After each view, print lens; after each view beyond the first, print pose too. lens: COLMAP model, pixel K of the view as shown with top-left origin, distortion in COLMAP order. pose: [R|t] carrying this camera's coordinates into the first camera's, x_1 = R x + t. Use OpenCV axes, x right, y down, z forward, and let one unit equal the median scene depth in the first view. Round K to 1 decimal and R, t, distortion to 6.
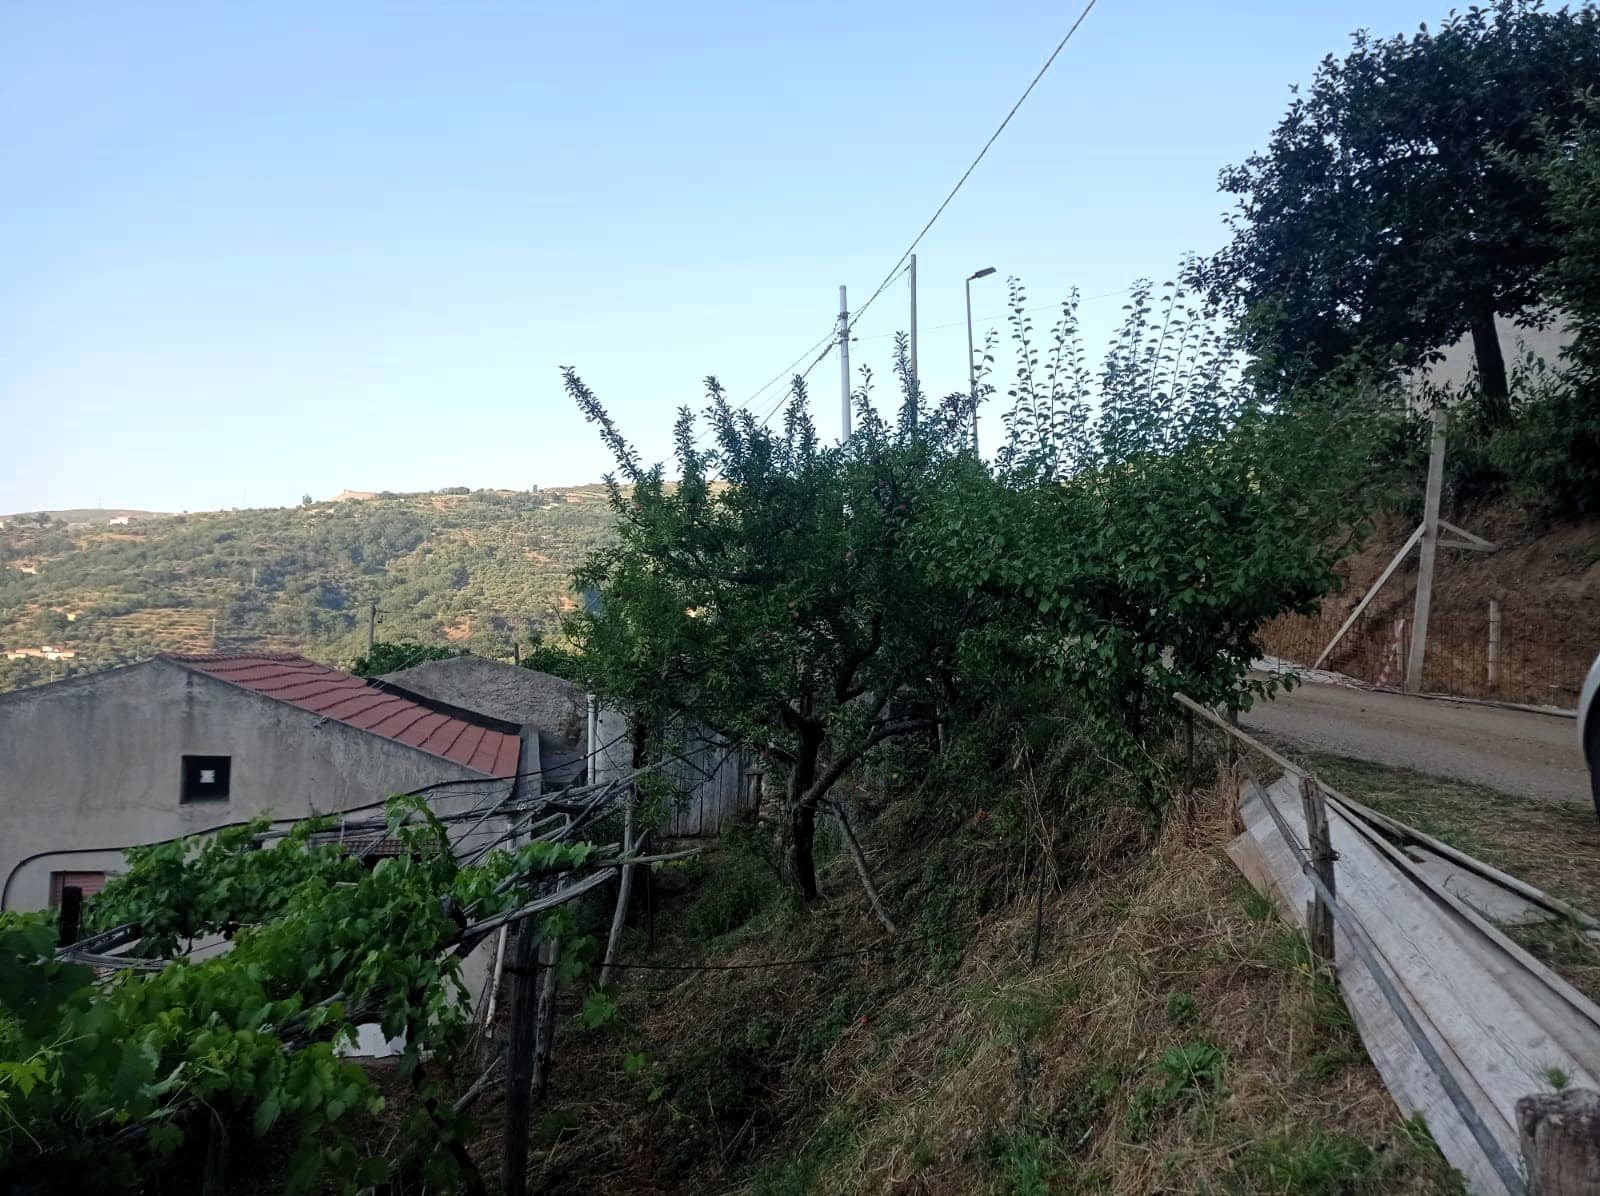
lens RADIAL K [[1186.4, 0, 803.2], [0, 1186.4, 596.1], [0, 0, 1]] dist [0.112321, -0.196171]
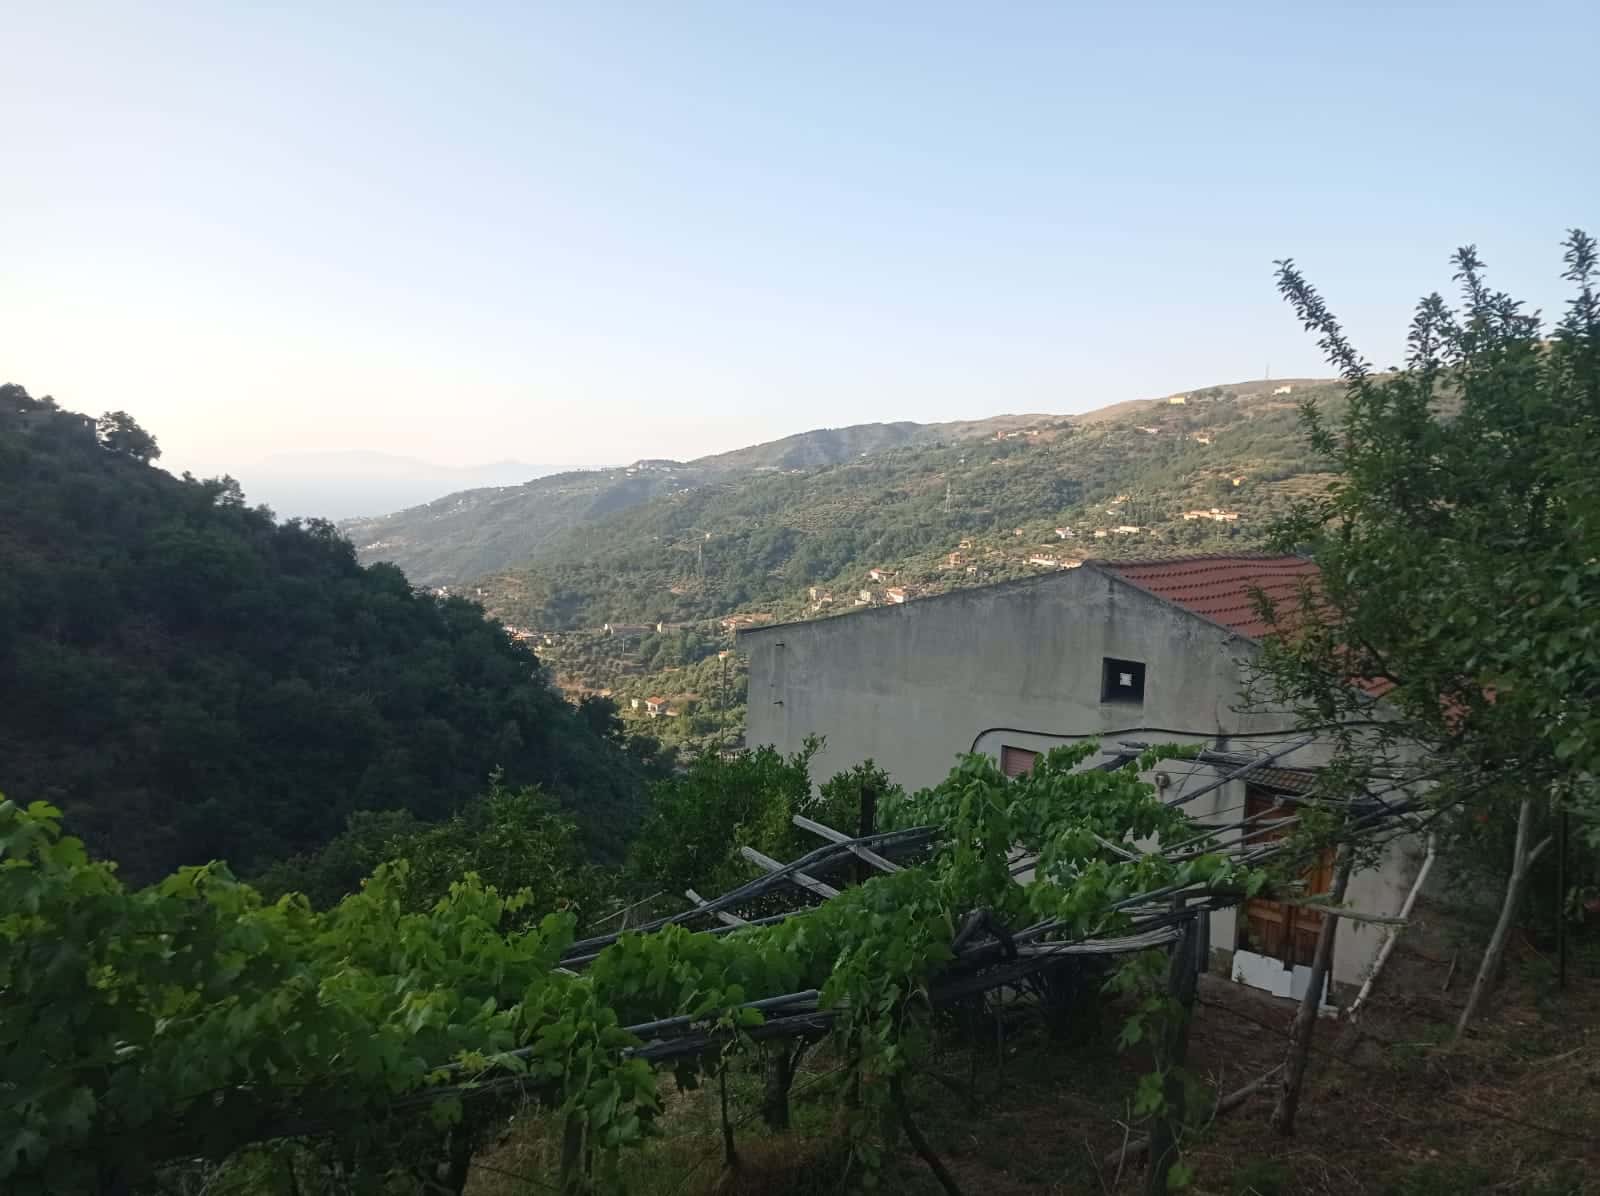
lens RADIAL K [[1183.4, 0, 803.5], [0, 1183.4, 597.6], [0, 0, 1]] dist [0.118341, -0.203237]
pose [[0.625737, 0.075124, -0.776408, 0.122726], [0.013843, 0.994125, 0.107347, -0.034325], [0.779911, -0.077919, 0.621021, 0.141738]]
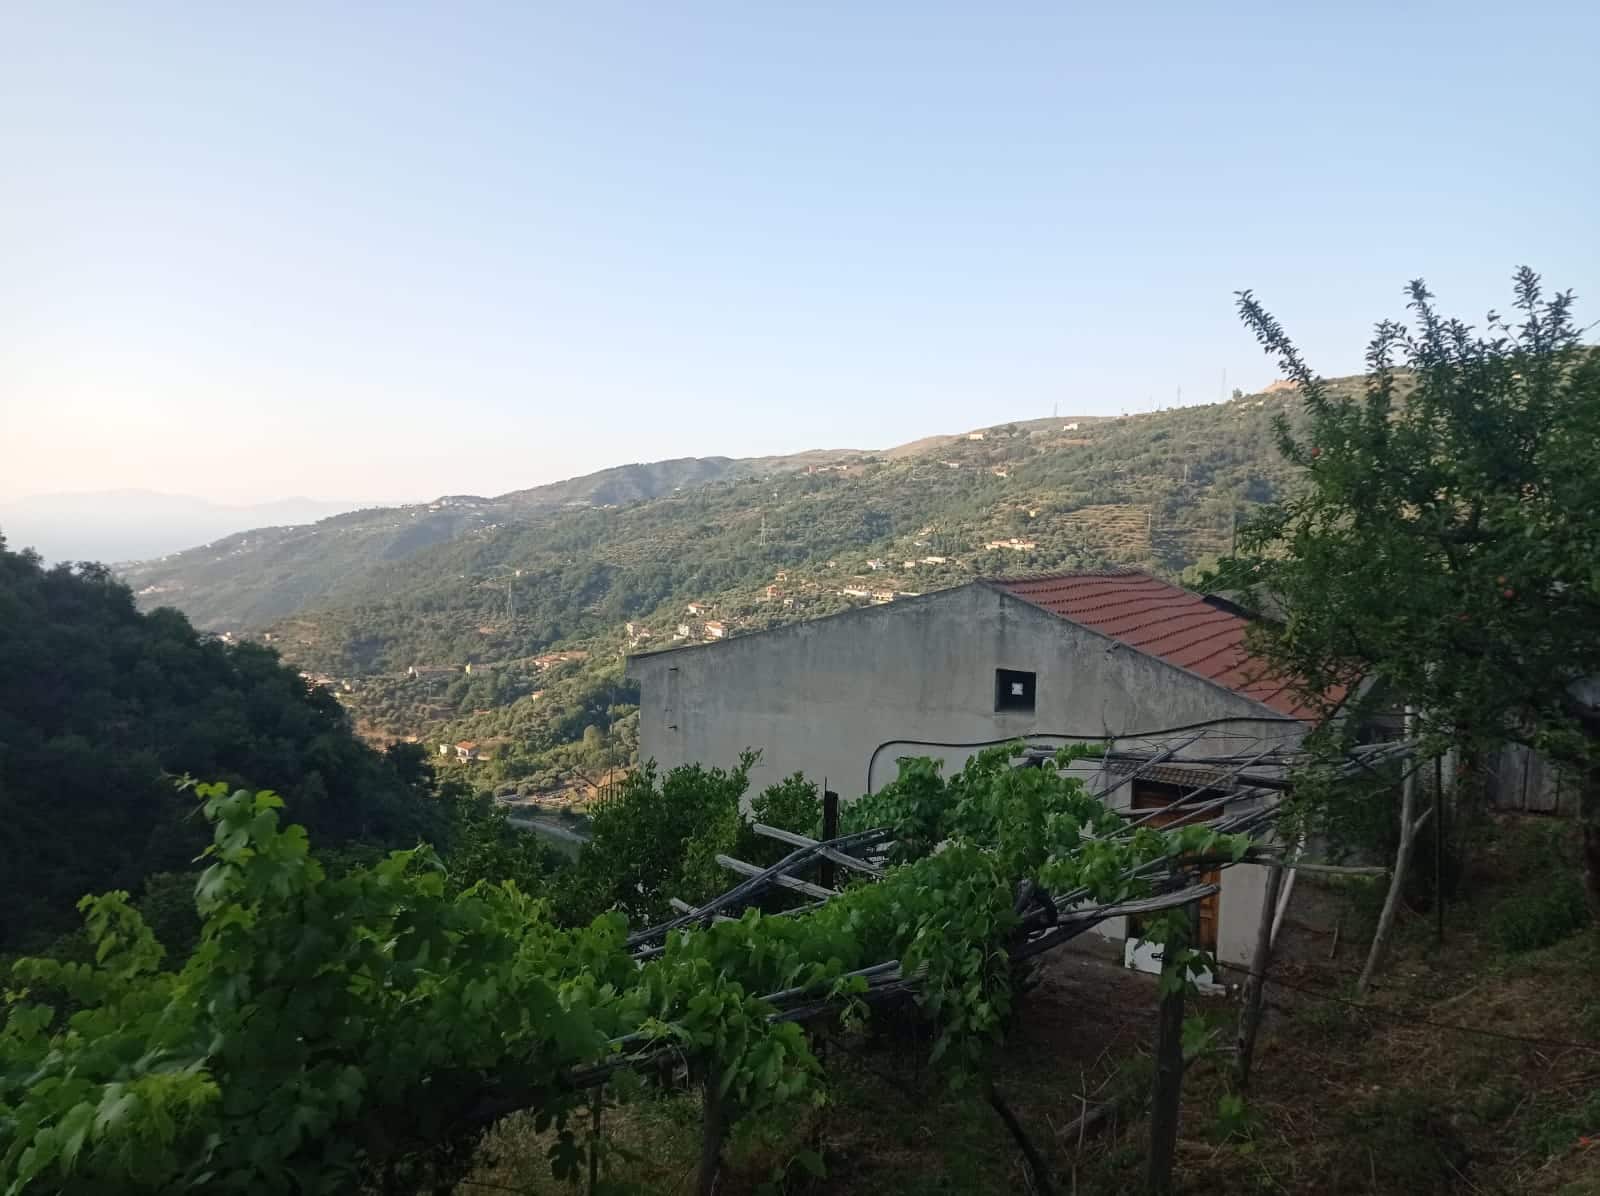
lens RADIAL K [[1183.4, 0, 803.5], [0, 1183.4, 597.6], [0, 0, 1]] dist [0.118341, -0.203237]
pose [[0.739677, 0.037968, -0.671891, 0.086774], [0.023024, 0.996395, 0.081652, -0.026529], [0.672569, -0.075865, 0.736136, 0.069263]]
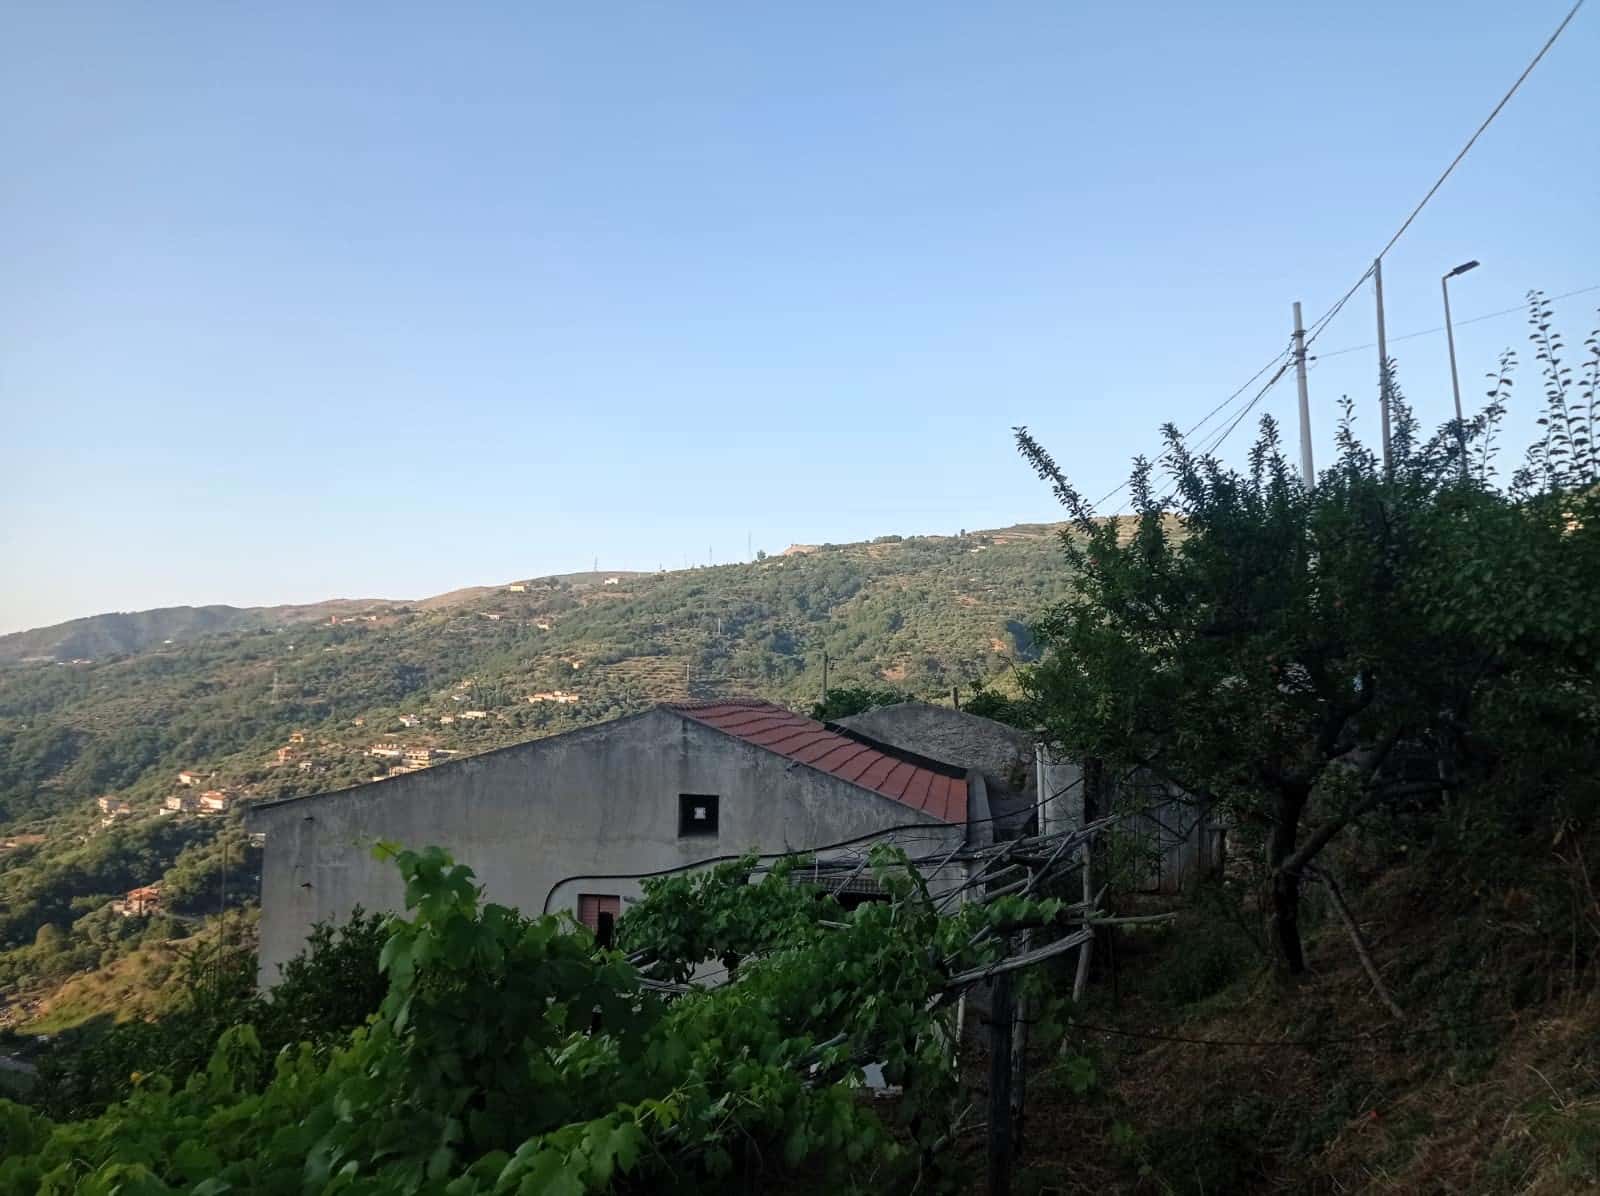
lens RADIAL K [[1183.4, 0, 803.5], [0, 1183.4, 597.6], [0, 0, 1]] dist [0.118341, -0.203237]
pose [[0.936720, -0.035901, -0.348234, -0.011257], [0.024505, 0.999012, -0.037077, -0.007128], [0.349221, 0.026197, 0.936674, -0.007432]]
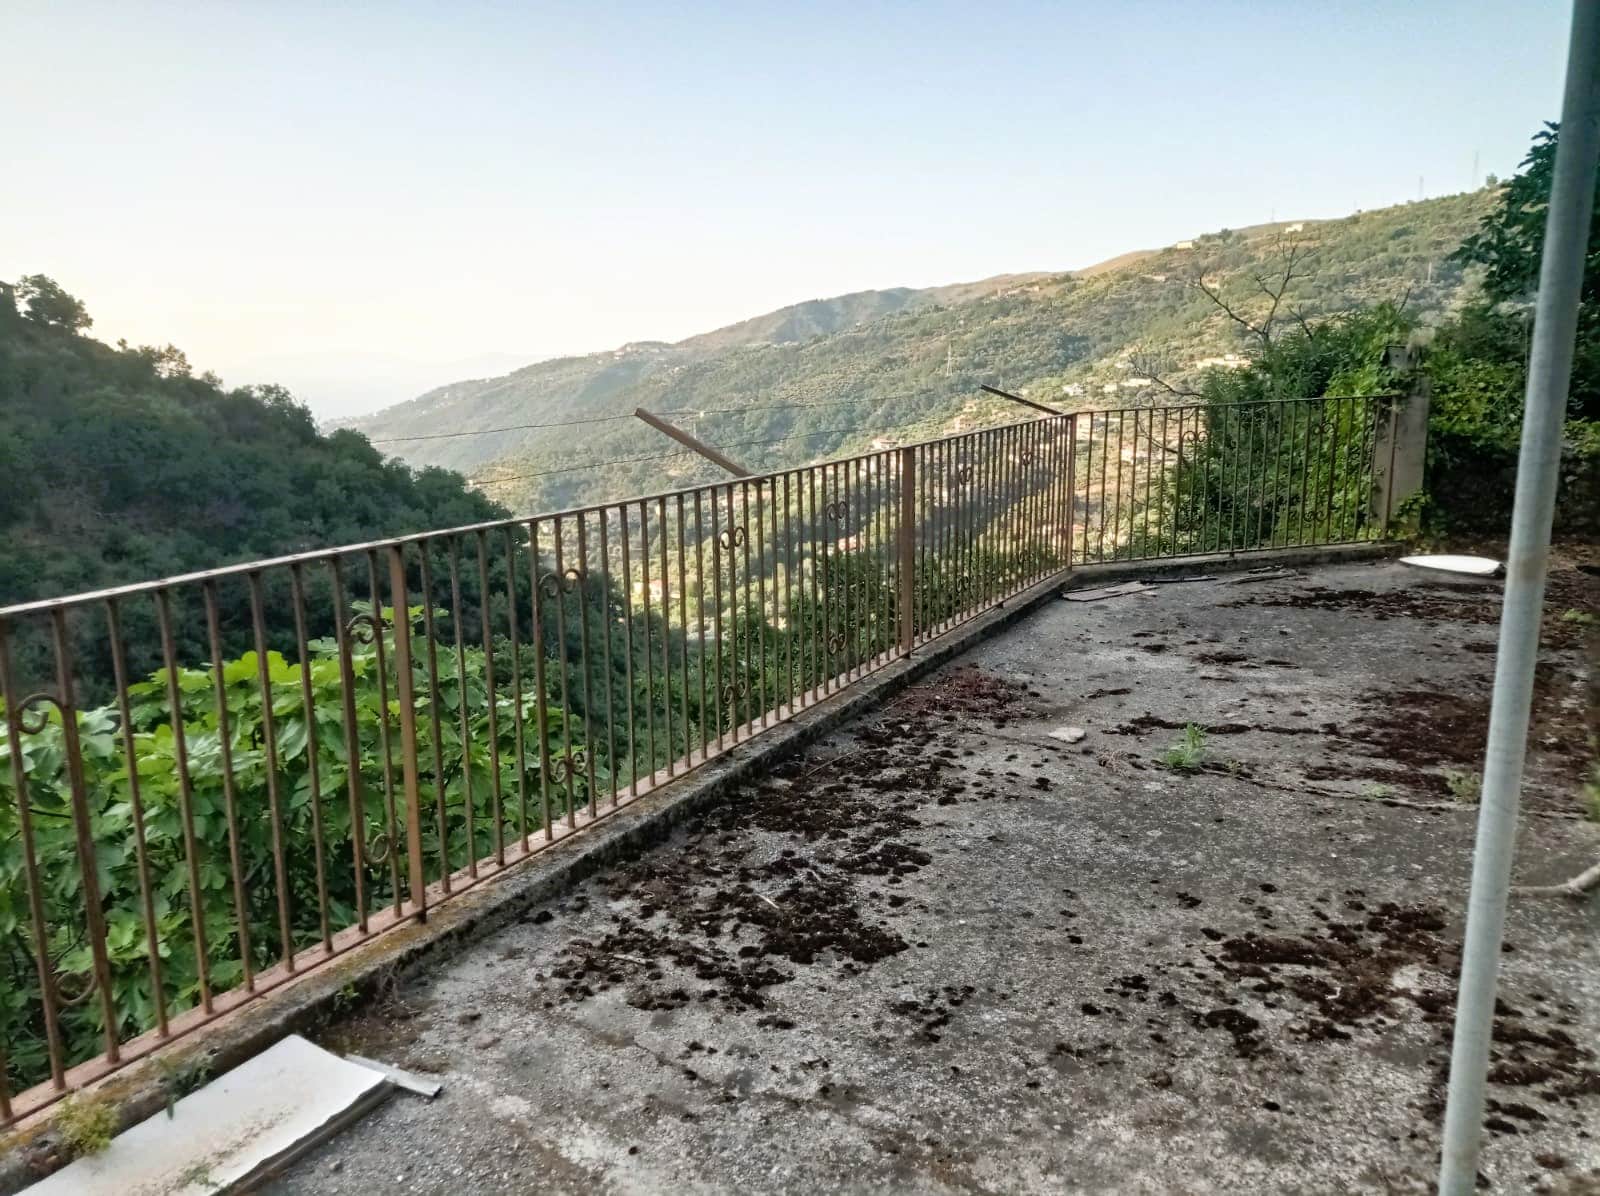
lens RADIAL K [[1186.4, 0, 803.2], [0, 1186.4, 596.1], [0, 0, 1]] dist [0.112321, -0.196171]
pose [[0.629596, 0.118525, -0.767828, -0.884534], [0.063895, 0.977047, 0.203214, 0.441986], [0.774291, -0.177003, 0.607572, 0.758395]]
